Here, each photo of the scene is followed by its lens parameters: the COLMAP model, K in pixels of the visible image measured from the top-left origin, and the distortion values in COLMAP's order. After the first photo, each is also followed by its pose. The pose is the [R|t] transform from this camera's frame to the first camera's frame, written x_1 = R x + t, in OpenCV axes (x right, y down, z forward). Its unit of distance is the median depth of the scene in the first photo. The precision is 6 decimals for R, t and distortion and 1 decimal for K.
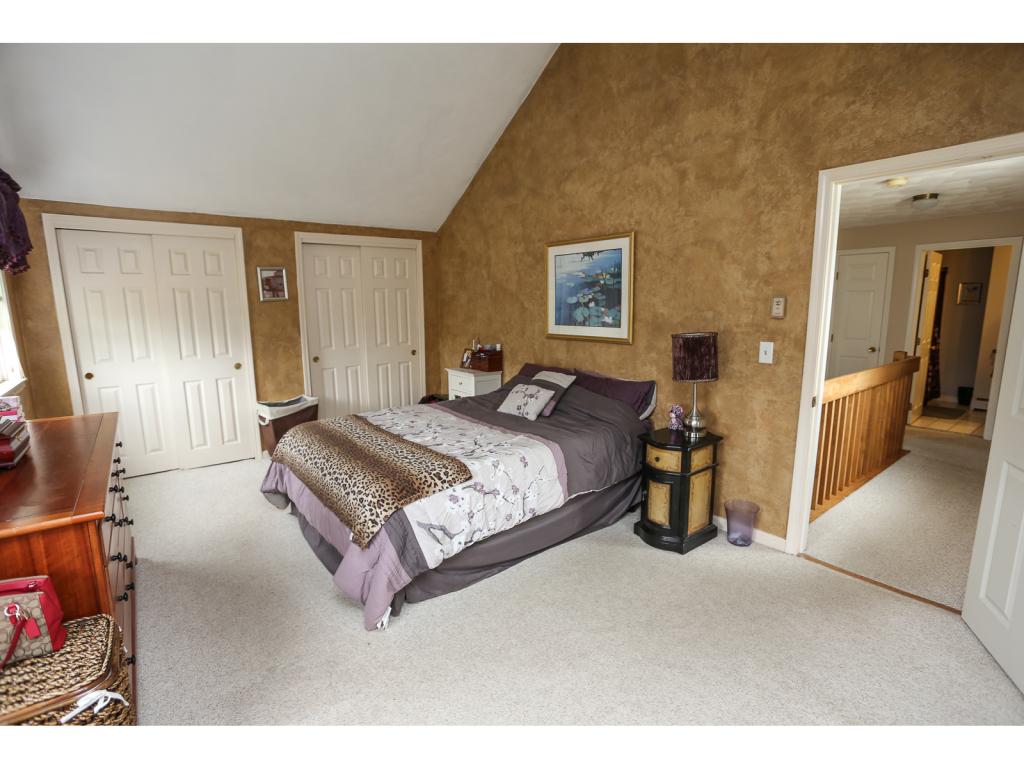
lens RADIAL K [[497.5, 0, 512.0], [0, 497.5, 384.0], [0, 0, 1]] dist [-0.070113, 0.034072]
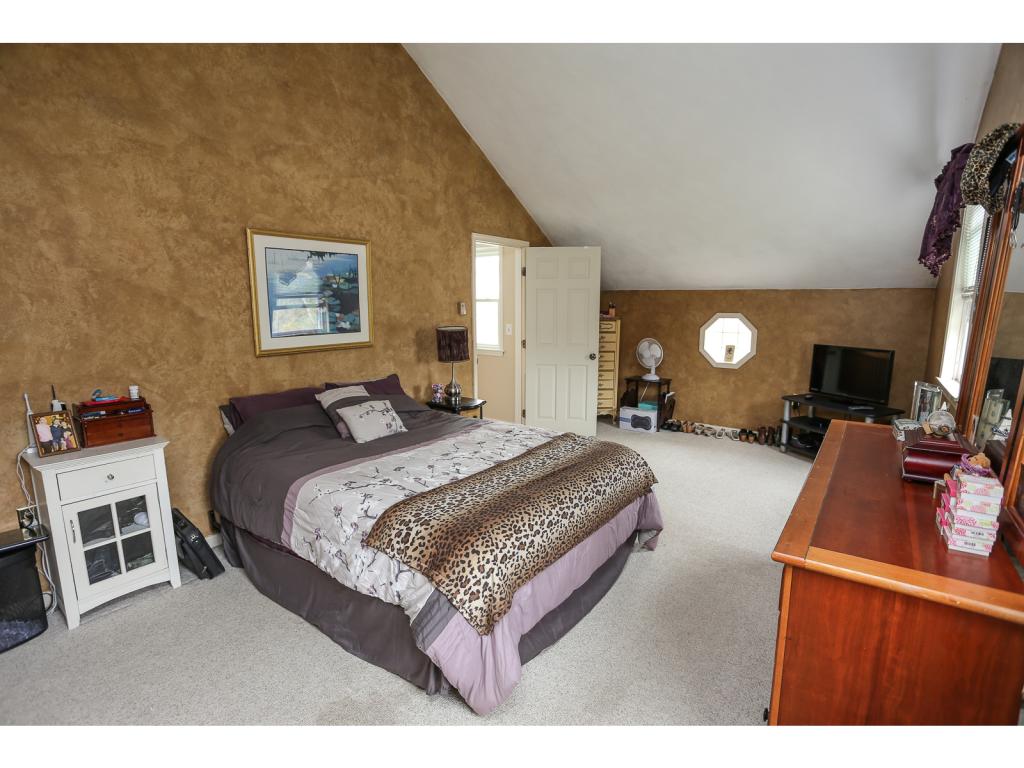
lens RADIAL K [[497.5, 0, 512.0], [0, 497.5, 384.0], [0, 0, 1]] dist [-0.070113, 0.034072]
pose [[-0.259165, -0.147664, 0.954478, -0.883524], [0.162408, 0.967509, 0.193778, -0.161828], [-0.952080, 0.205235, -0.226763, 0.988671]]
